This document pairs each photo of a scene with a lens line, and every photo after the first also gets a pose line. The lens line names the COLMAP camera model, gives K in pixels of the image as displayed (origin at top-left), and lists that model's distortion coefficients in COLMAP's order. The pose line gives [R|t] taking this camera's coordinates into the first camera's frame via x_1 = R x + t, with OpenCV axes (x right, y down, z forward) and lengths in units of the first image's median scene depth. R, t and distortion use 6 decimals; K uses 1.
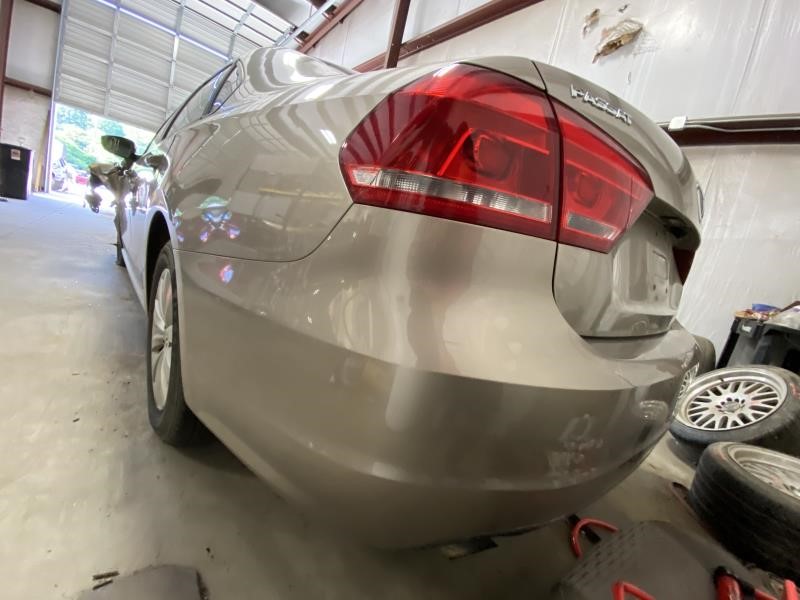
lens RADIAL K [[319.3, 0, 399.1], [0, 319.3, 308.7], [0, 0, 1]] dist [-0.031624, -0.000384]
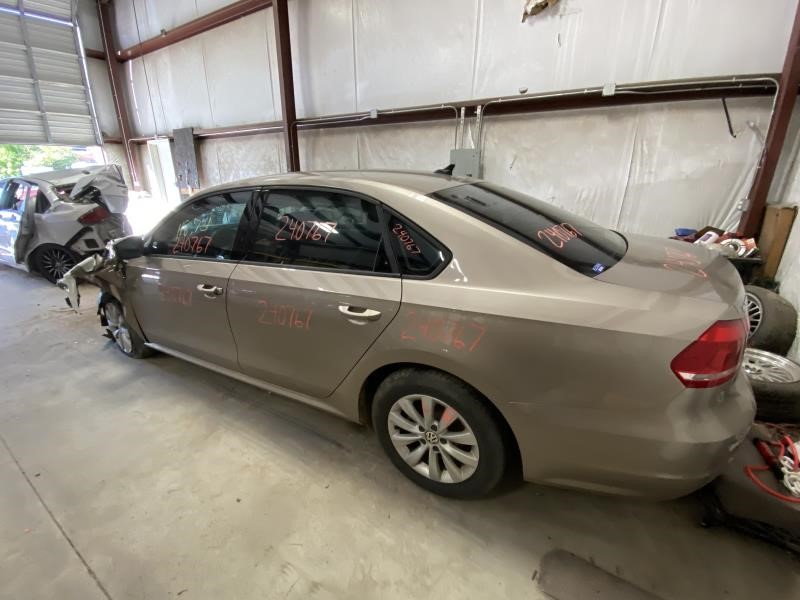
lens RADIAL K [[335.5, 0, 394.3], [0, 335.5, 302.7], [0, 0, 1]] dist [-0.008587, -0.005064]
pose [[0.925267, -0.309733, 0.218967, -0.663457], [0.263634, 0.940160, 0.215863, -0.538286], [-0.272724, -0.142003, 0.951555, -0.189885]]
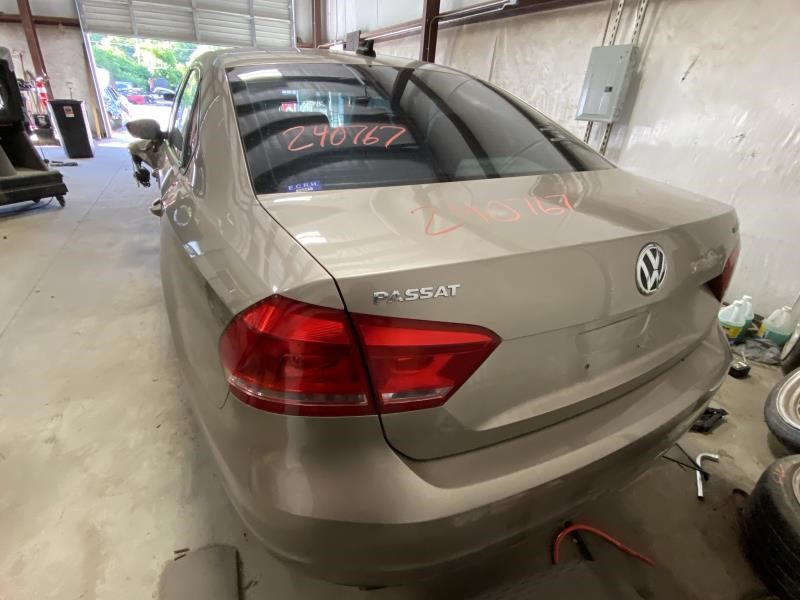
lens RADIAL K [[380.6, 0, 412.2], [0, 380.6, 303.7], [0, 0, 1]] dist [-0.005646, -0.007225]
pose [[0.962719, -0.040881, -0.267396, 0.287077], [0.108357, 0.964021, 0.242738, -0.264911], [0.247852, -0.262663, 0.932511, -0.070556]]
